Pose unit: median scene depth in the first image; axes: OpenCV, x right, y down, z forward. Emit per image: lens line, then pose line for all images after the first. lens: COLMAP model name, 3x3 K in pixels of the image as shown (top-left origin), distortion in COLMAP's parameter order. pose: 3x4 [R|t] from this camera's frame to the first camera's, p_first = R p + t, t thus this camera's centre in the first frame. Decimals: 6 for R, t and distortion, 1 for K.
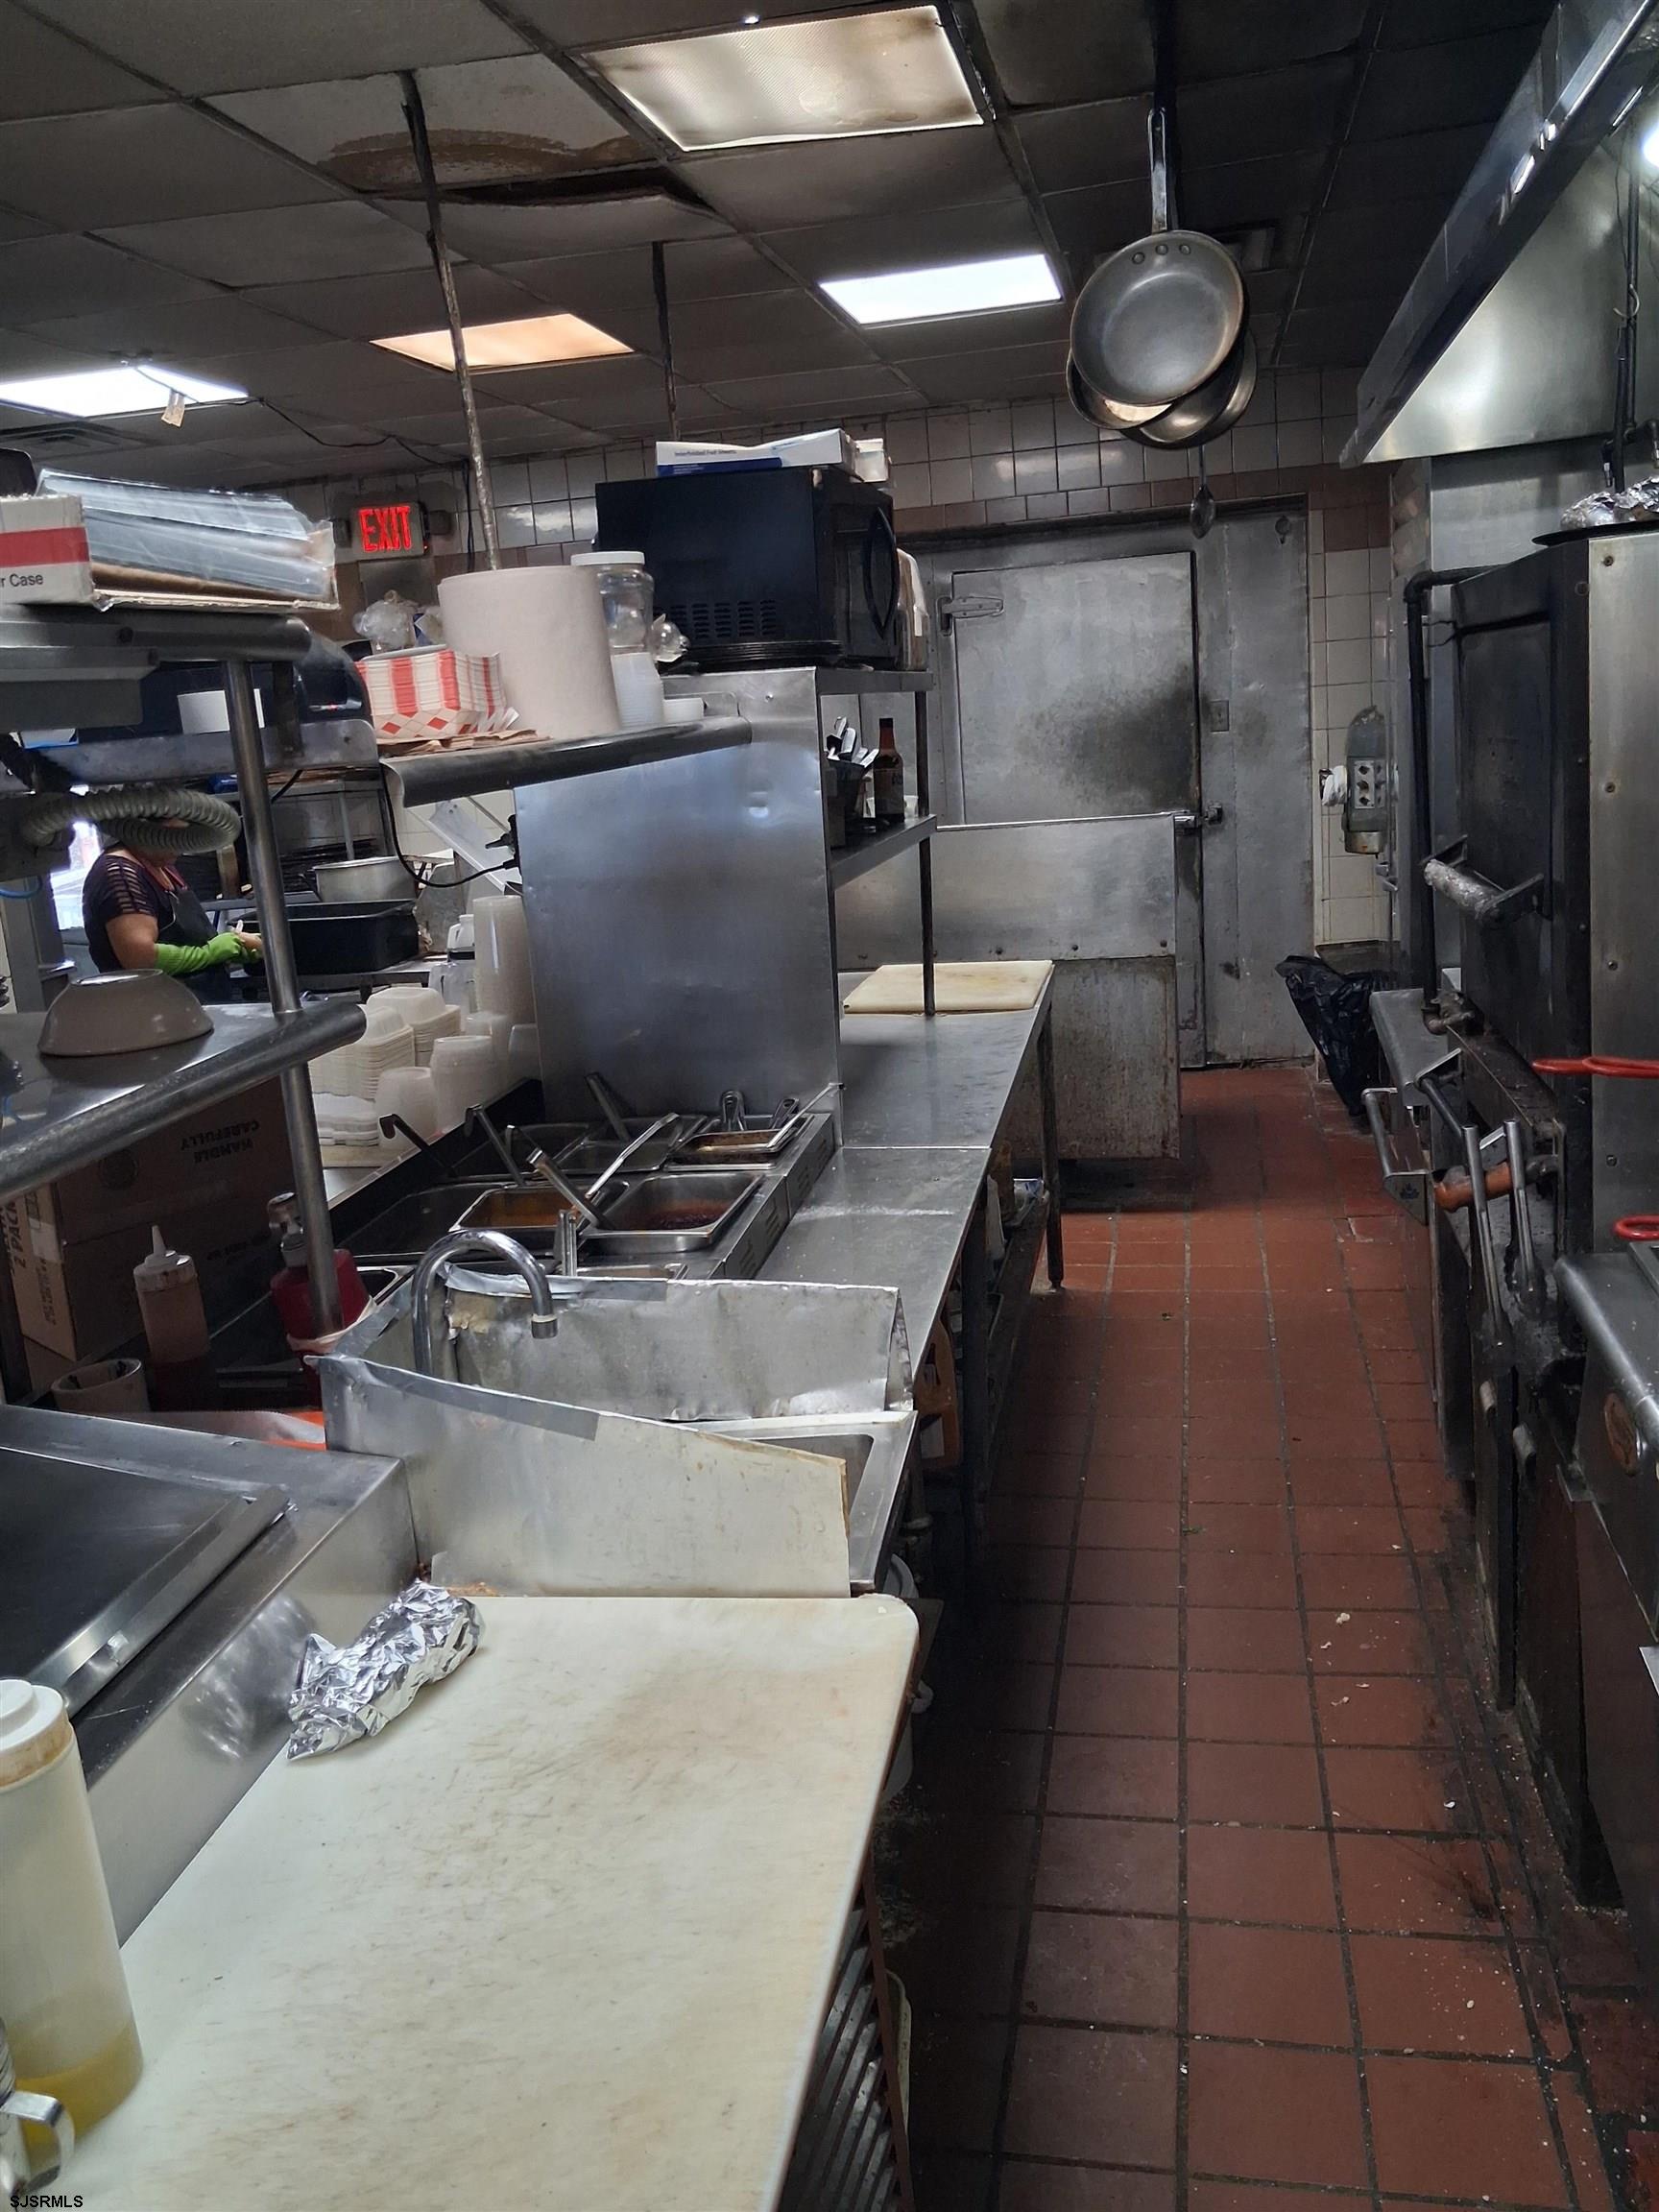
lens RADIAL K [[1733.7, 0, 852.3], [0, 1733.7, 1109.5], [0, 0, 1]] dist [0.029240, -0.052902]
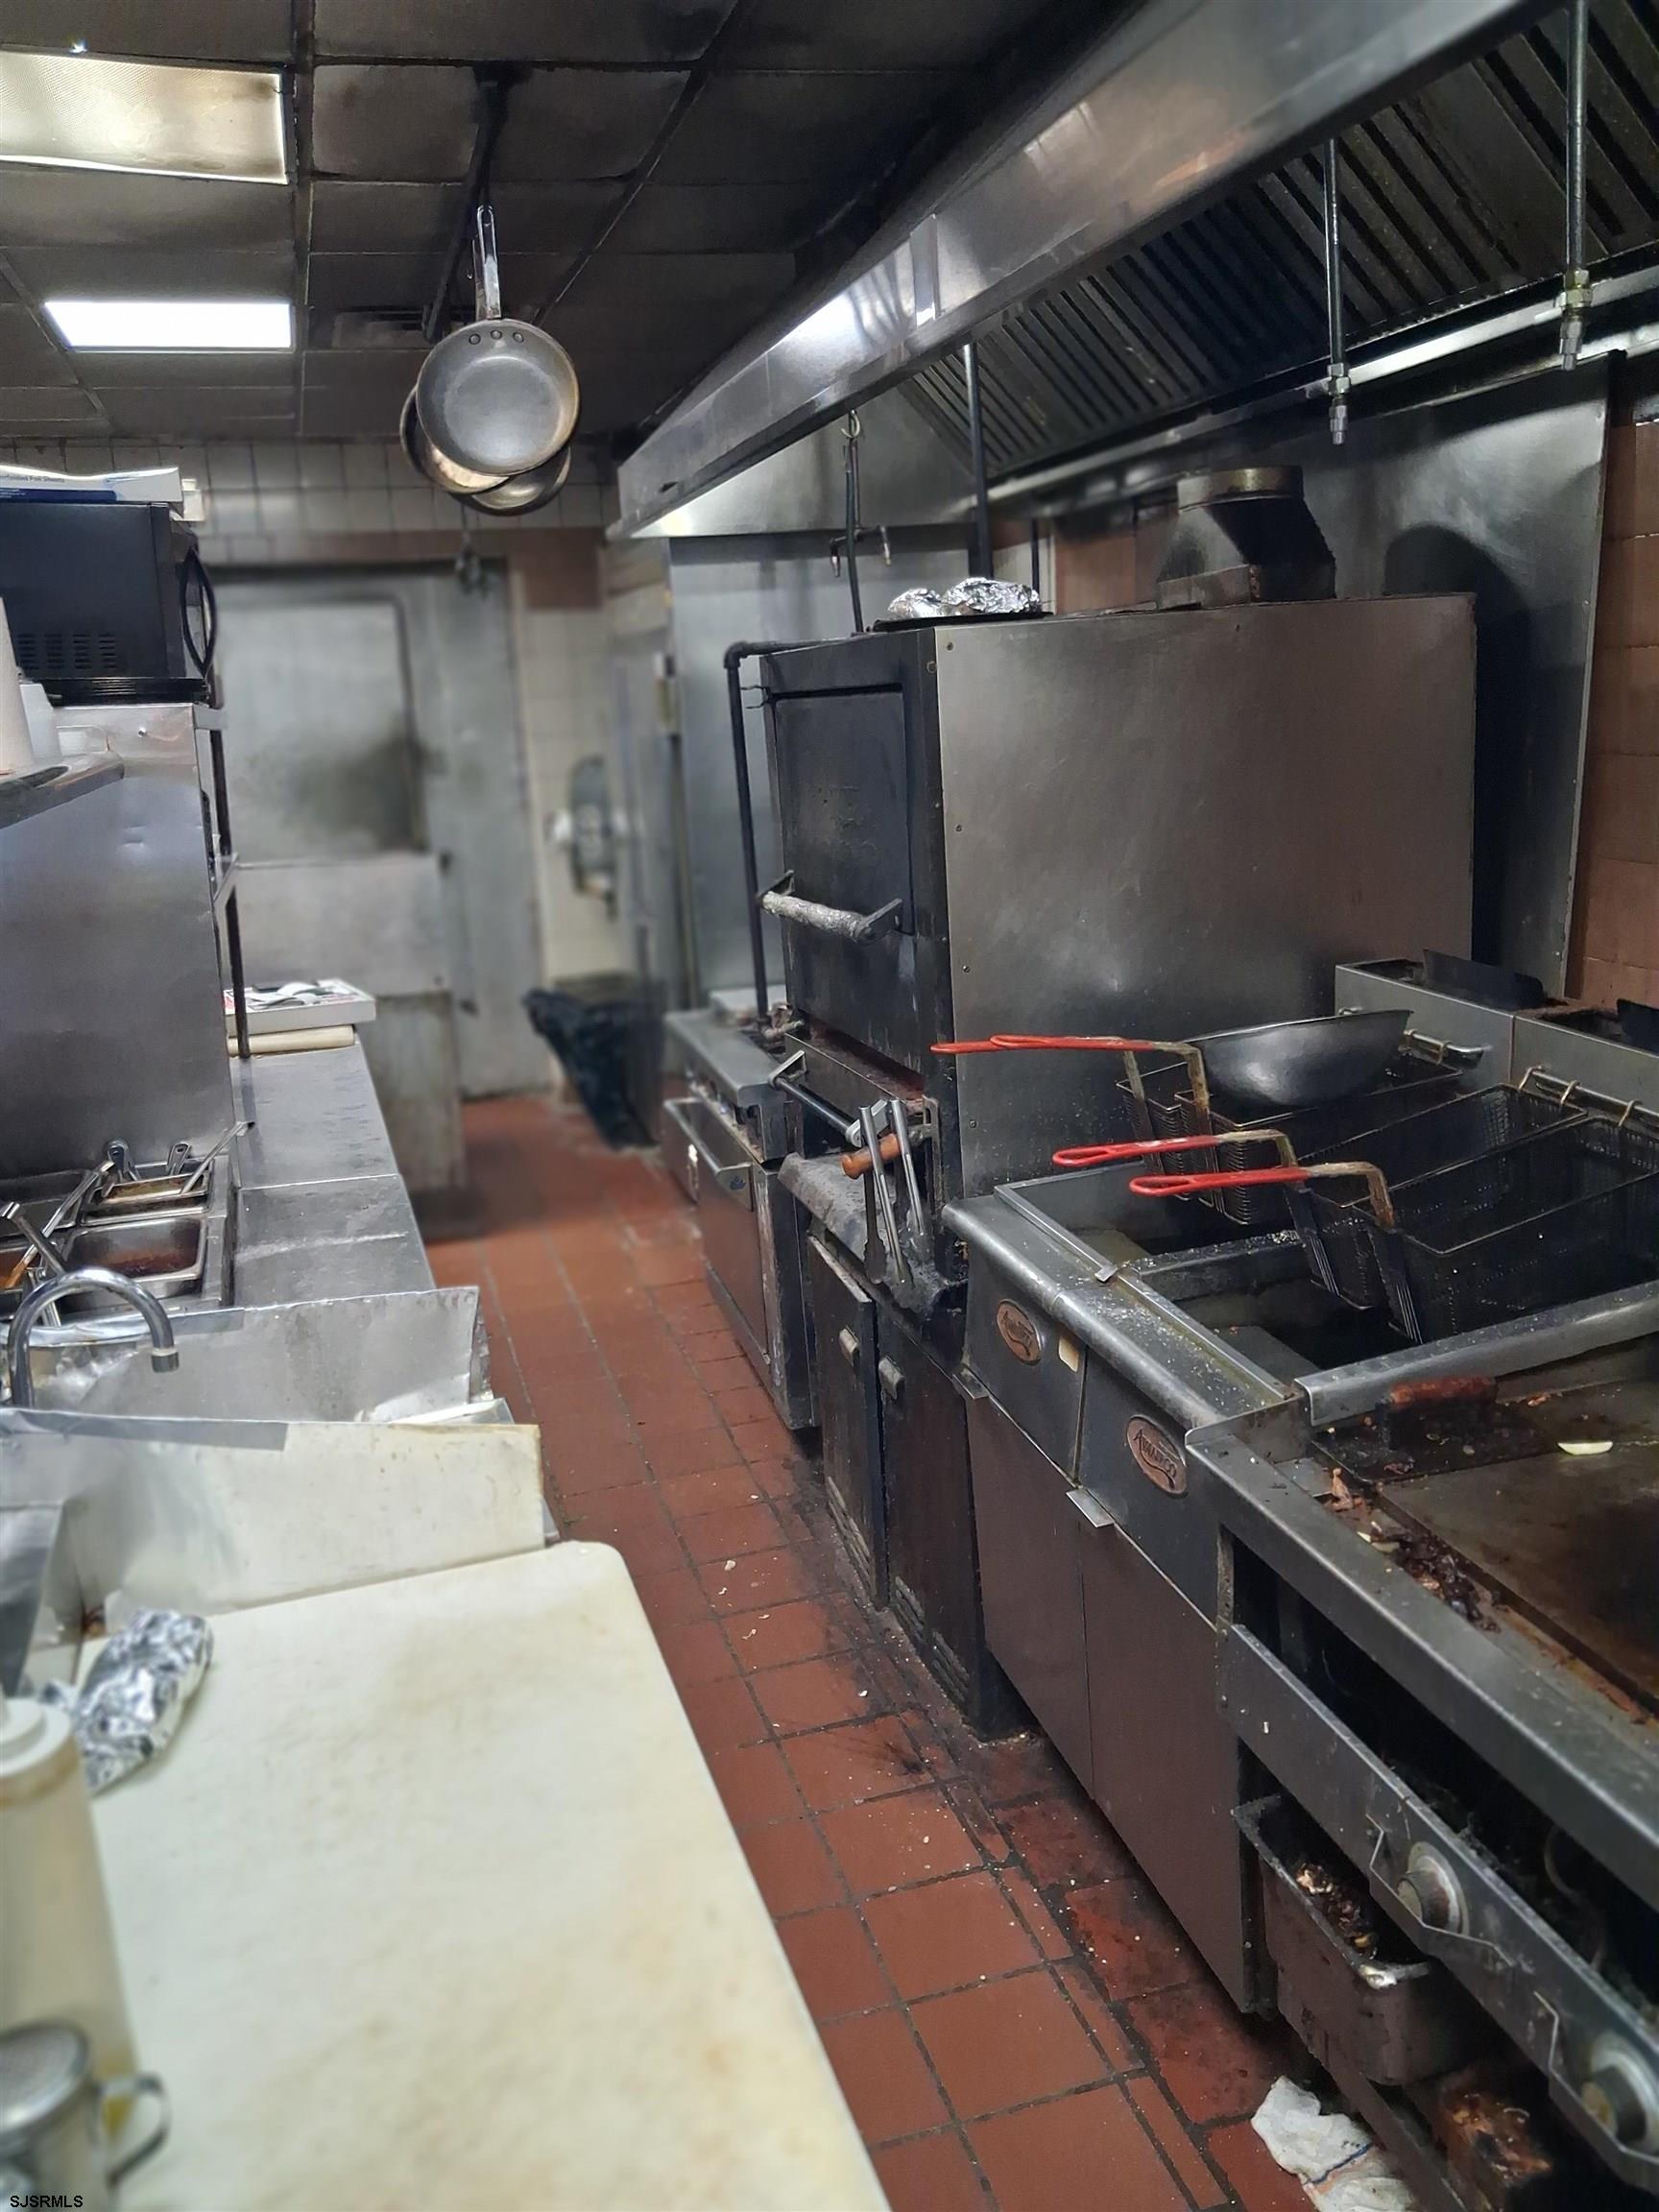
lens RADIAL K [[1733.7, 0, 842.7], [0, 1733.7, 1109.9], [0, 0, 1]] dist [0.029240, -0.052902]
pose [[0.882717, -0.075755, 0.463759, -0.179964], [0.087470, 0.996160, -0.003767, 0.012444], [-0.461693, 0.043890, 0.885953, -0.045344]]
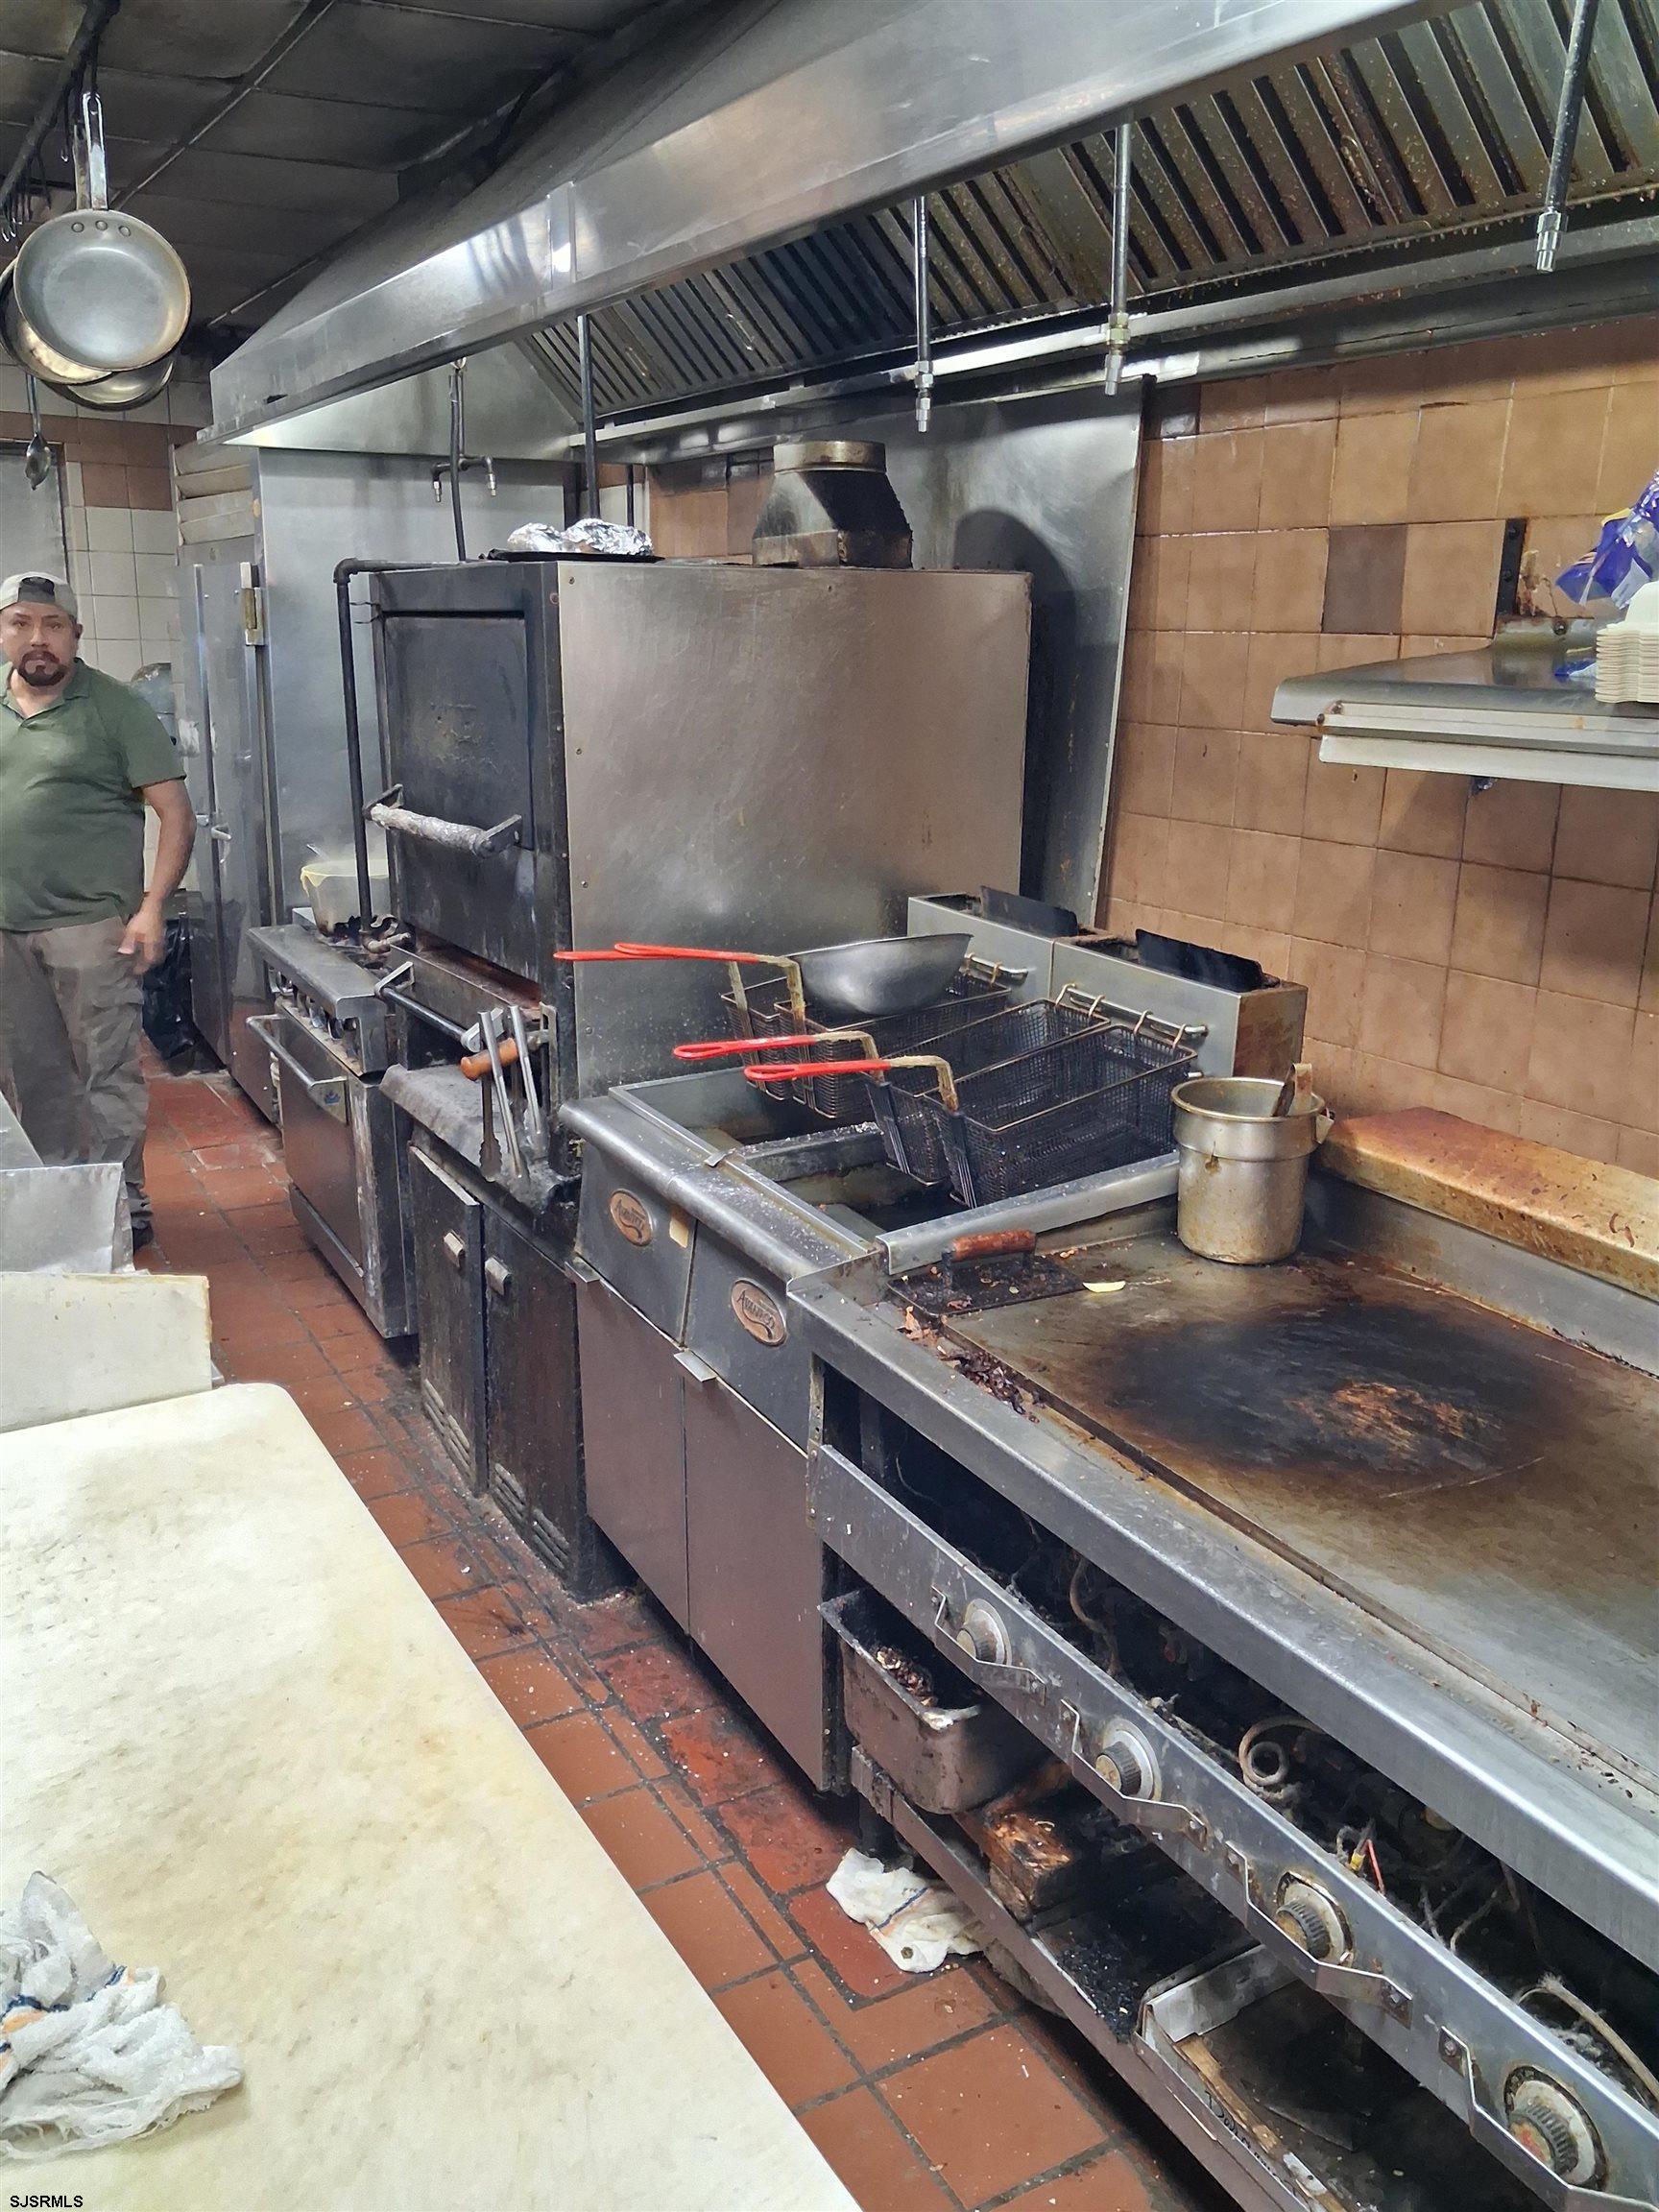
lens RADIAL K [[1733.7, 0, 840.9], [0, 1733.7, 1109.0], [0, 0, 1]] dist [0.029240, -0.052902]
pose [[0.741114, -0.082912, 0.666240, -0.255856], [0.070010, 0.996479, 0.046131, 0.034121], [-0.667719, 0.012455, 0.744309, -0.103582]]
